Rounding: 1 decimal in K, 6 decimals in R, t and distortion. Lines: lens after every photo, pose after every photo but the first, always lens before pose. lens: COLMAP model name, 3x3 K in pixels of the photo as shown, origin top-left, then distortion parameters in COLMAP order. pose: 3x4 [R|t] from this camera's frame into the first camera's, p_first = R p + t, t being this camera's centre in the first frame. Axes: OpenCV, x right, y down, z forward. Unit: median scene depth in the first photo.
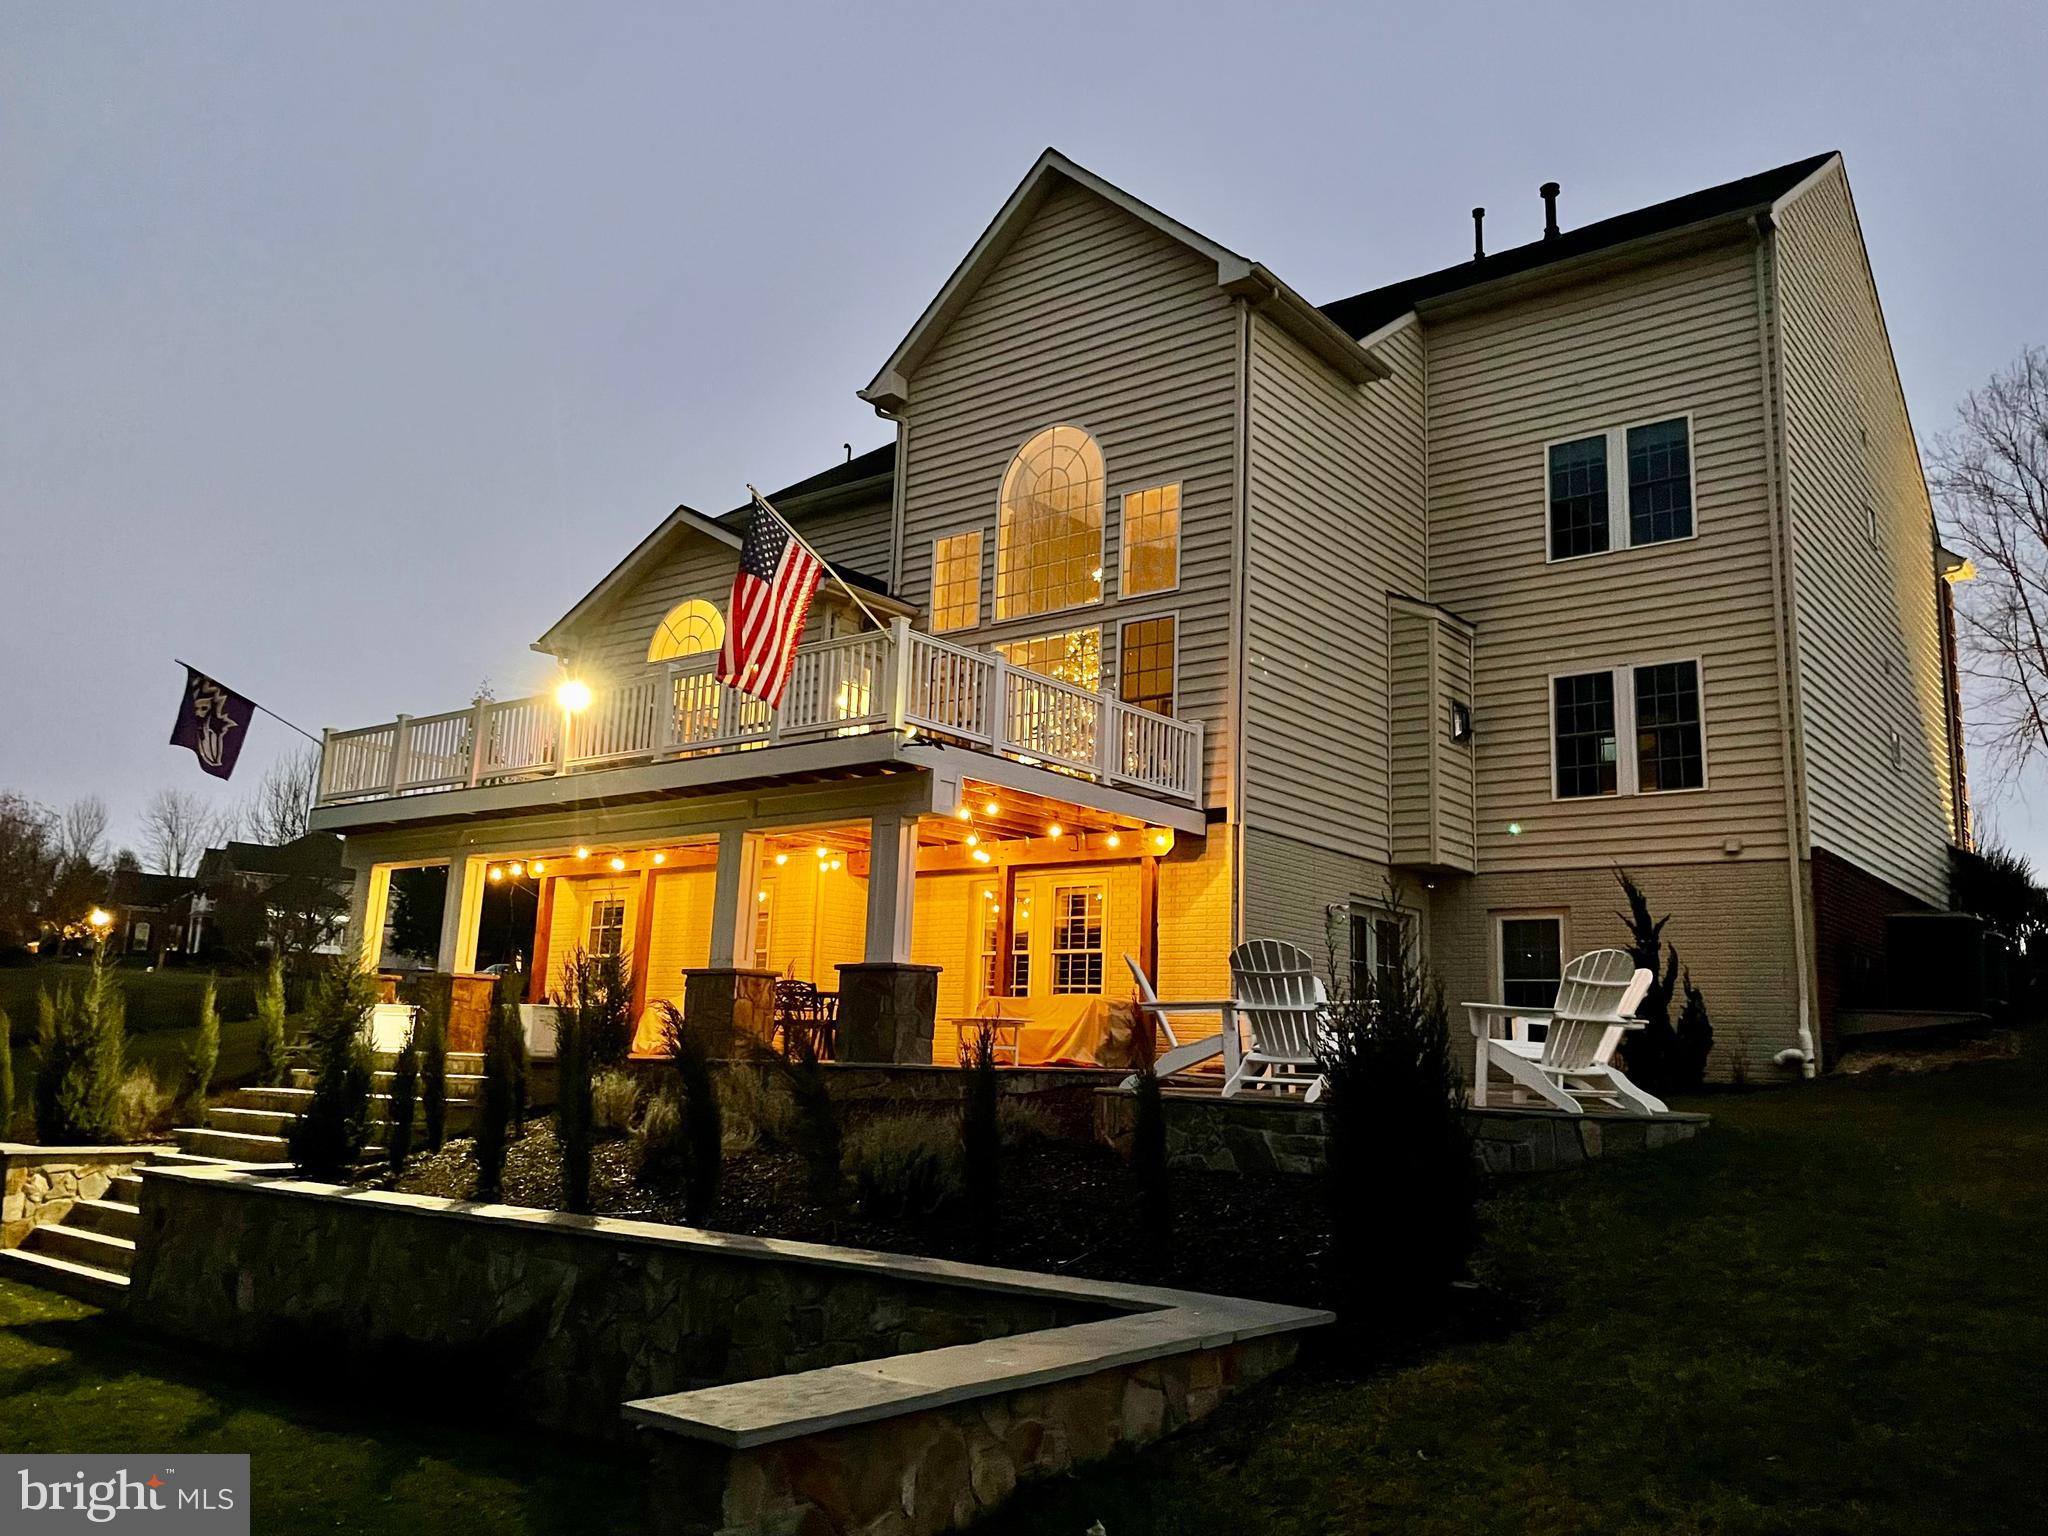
lens RADIAL K [[1590.9, 0, 1024.0], [0, 1590.9, 768.0], [0, 0, 1]] dist [-0.001500, -0.000803]
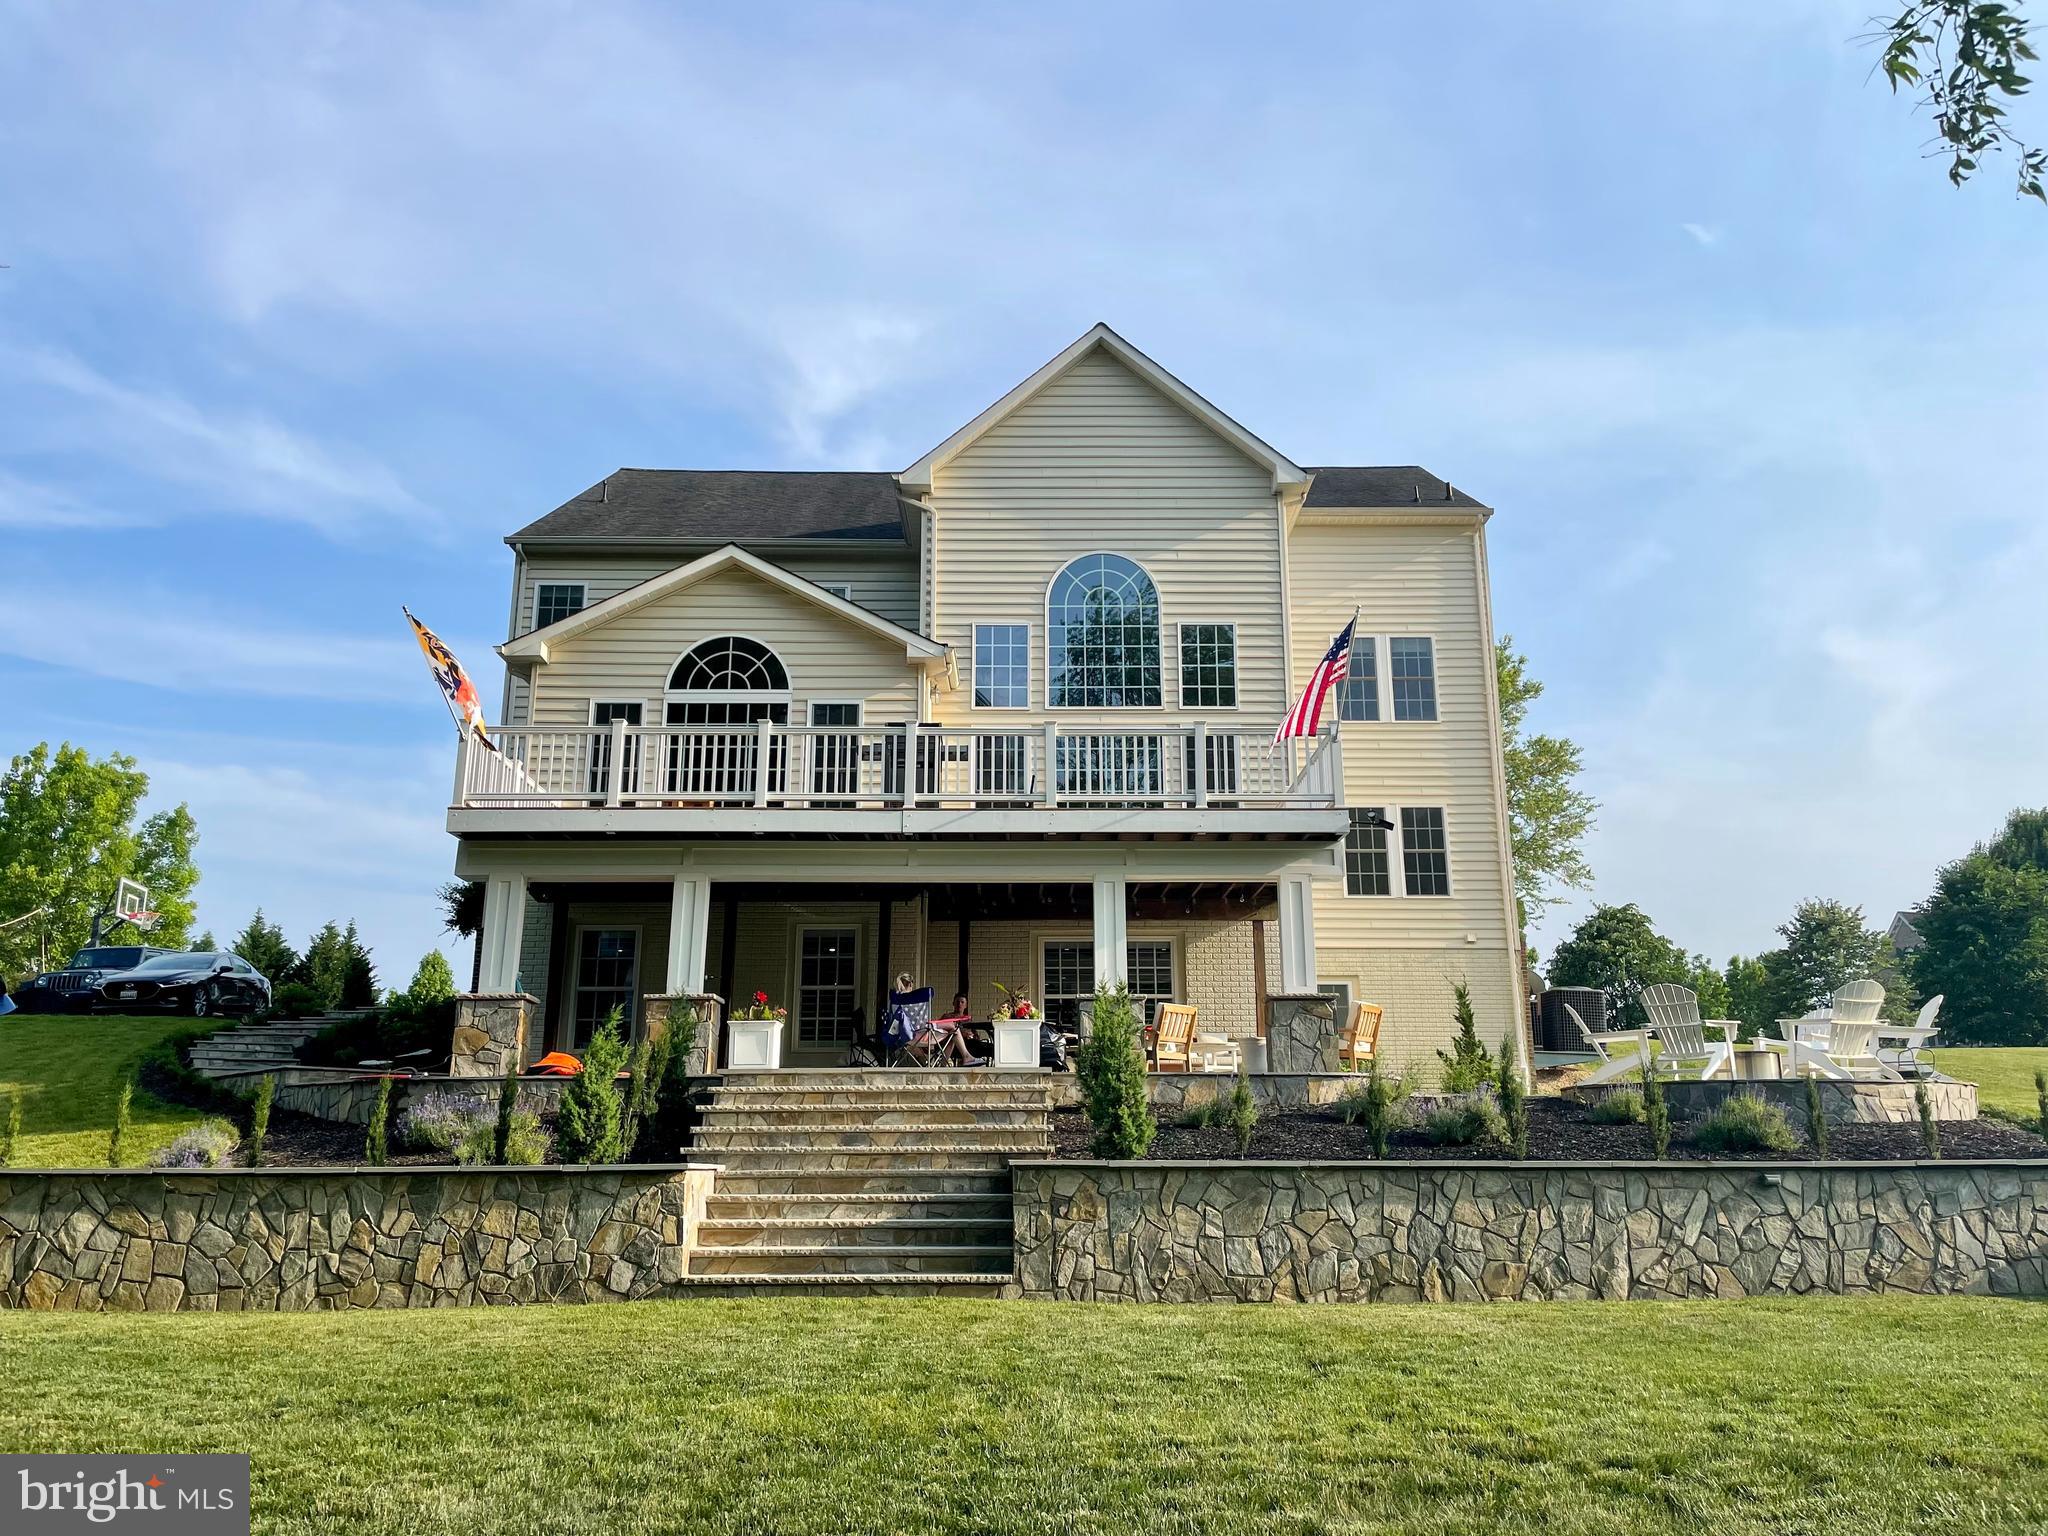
lens RADIAL K [[1590.9, 0, 1024.0], [0, 1590.9, 768.0], [0, 0, 1]] dist [-0.001500, -0.000803]
pose [[0.775162, 0.121307, 0.620007, -0.741500], [-0.087085, 0.992541, -0.085316, 0.050941], [-0.625731, 0.012141, 0.779944, 0.108721]]
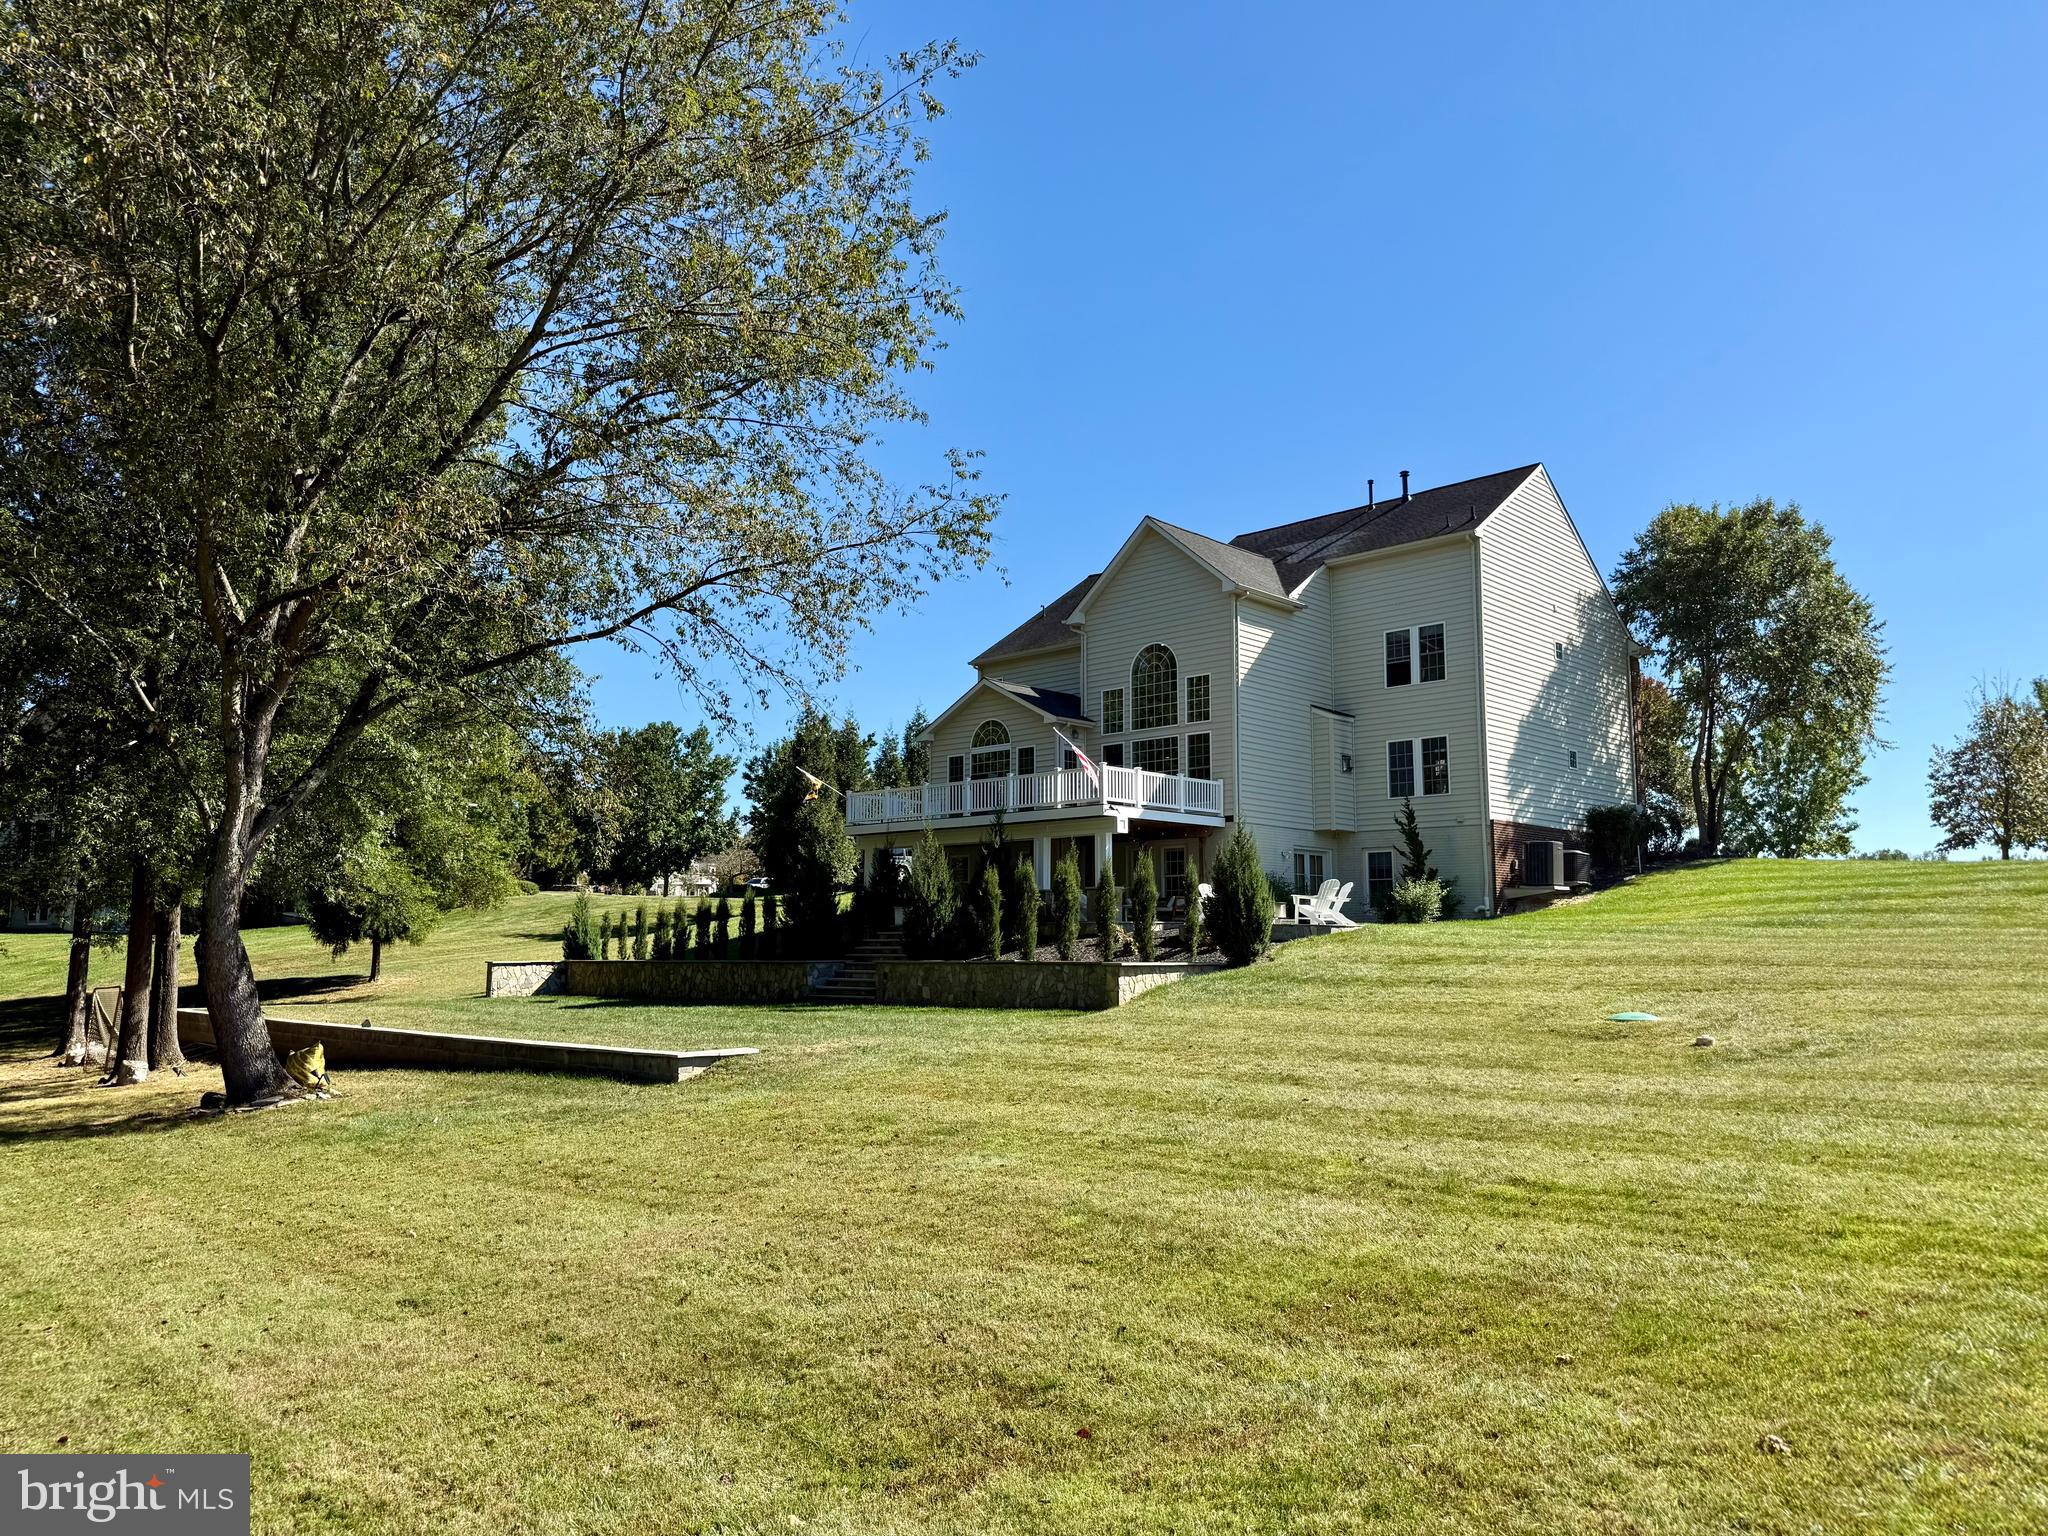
lens RADIAL K [[1405.0, 0, 1024.0], [0, 1405.0, 768.0], [0, 0, 1]] dist [0.002206, 0.000125]
pose [[0.995793, -0.047211, -0.078534, -0.018393], [0.051903, 0.996919, 0.058810, -0.164731], [0.075515, -0.062638, 0.995175, -0.991083]]
